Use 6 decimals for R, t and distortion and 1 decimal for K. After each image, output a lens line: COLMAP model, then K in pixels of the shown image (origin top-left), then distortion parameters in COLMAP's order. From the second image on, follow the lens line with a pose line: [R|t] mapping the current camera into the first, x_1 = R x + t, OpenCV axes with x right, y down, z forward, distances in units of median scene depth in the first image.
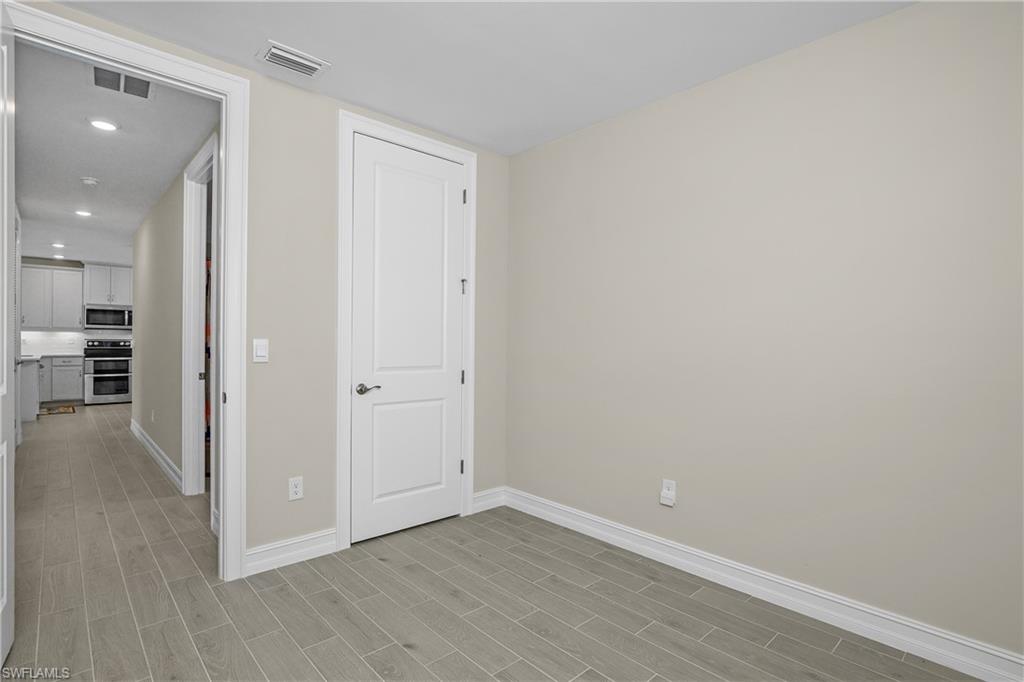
lens RADIAL K [[512.1, 0, 509.0], [0, 512.1, 345.4], [0, 0, 1]] dist [-0.023639, 0.004190]
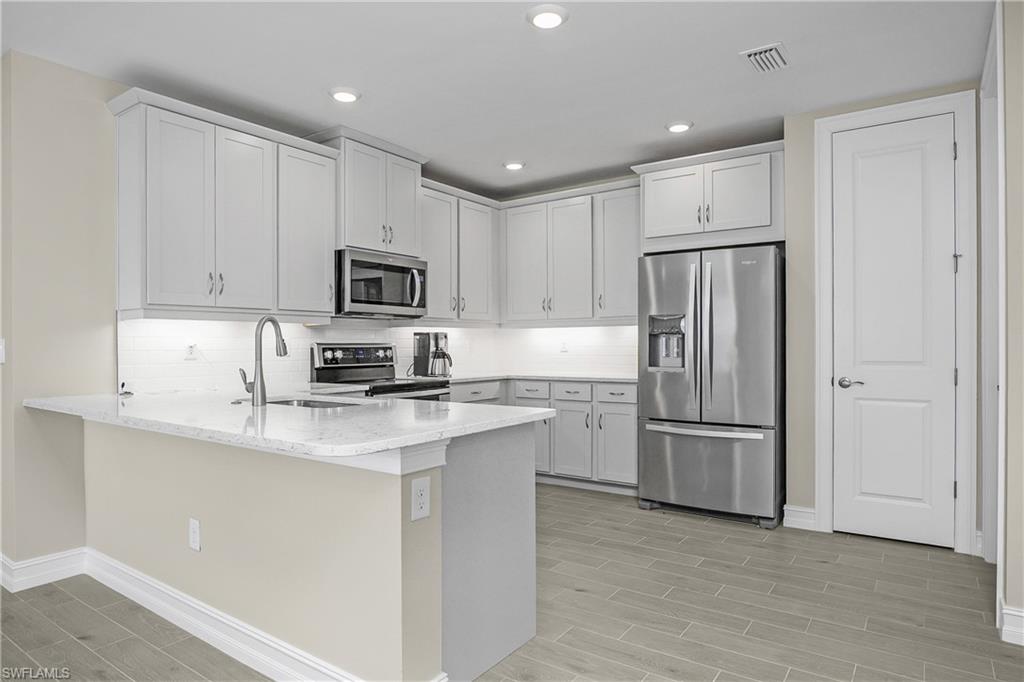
lens RADIAL K [[599.4, 0, 508.9], [0, 599.4, 344.4], [0, 0, 1]] dist [-0.020783, 0.001813]
pose [[0.975672, -0.016482, 0.218616, -0.818565], [0.016803, 0.999859, 0.000390, -0.009472], [-0.218591, 0.003293, 0.975811, 0.549976]]
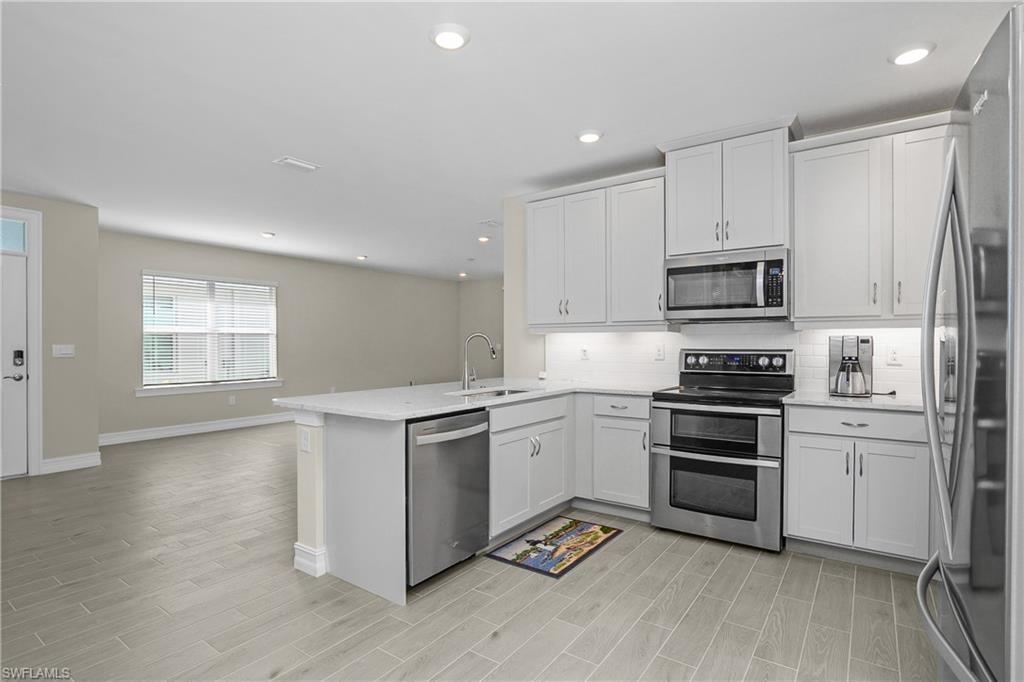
lens RADIAL K [[512.1, 0, 509.4], [0, 512.1, 348.0], [0, 0, 1]] dist [-0.023639, 0.004190]
pose [[0.216015, -0.002134, -0.976388, -0.487517], [0.001991, 0.999996, -0.001745, -0.013077], [0.976388, -0.001568, 0.216018, 0.799074]]
